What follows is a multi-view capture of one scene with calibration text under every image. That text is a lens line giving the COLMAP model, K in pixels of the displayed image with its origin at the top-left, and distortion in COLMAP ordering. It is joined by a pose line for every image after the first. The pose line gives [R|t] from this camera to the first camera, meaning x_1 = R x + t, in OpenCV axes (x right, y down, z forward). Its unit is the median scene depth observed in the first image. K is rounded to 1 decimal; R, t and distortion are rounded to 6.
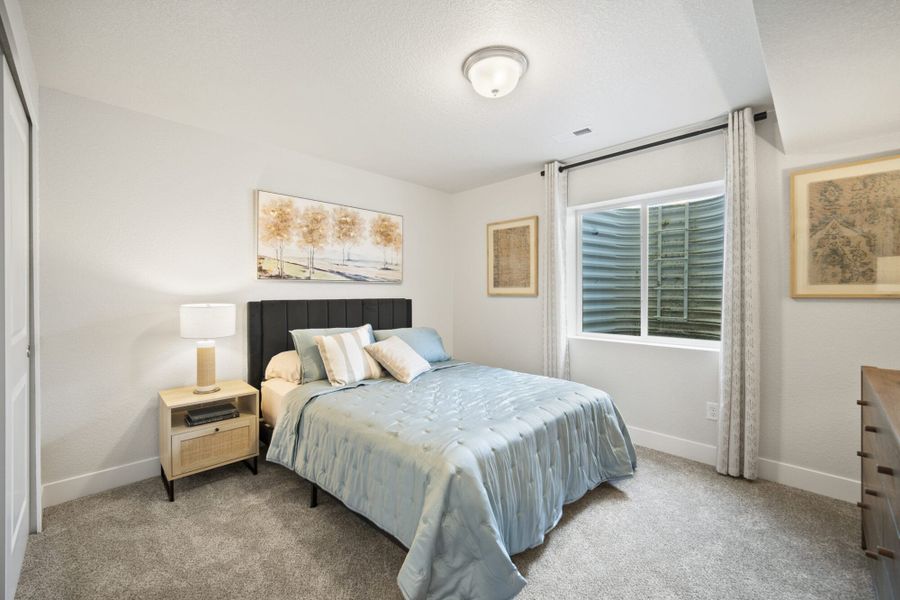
lens RADIAL K [[351.4, 0, 453.5], [0, 351.4, 295.9], [0, 0, 1]] dist [-0.000103, -0.000007]
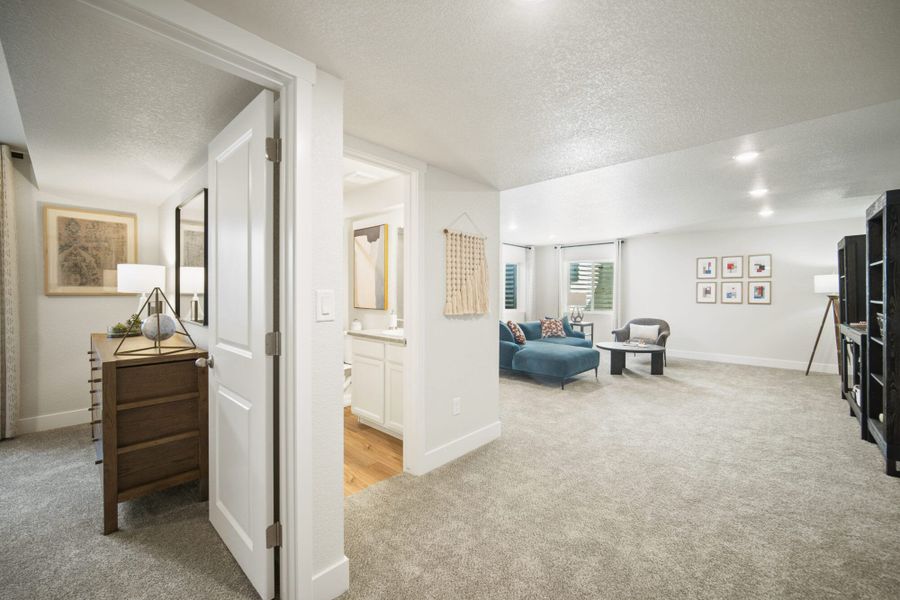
lens RADIAL K [[351.4, 0, 450.6], [0, 351.4, 296.5], [0, 0, 1]] dist [-0.000103, -0.000007]
pose [[-0.050174, -0.008490, 0.998704, -0.527952], [0.003471, 0.999956, 0.008675, 0.004430], [-0.998734, 0.003901, -0.050142, -0.553063]]
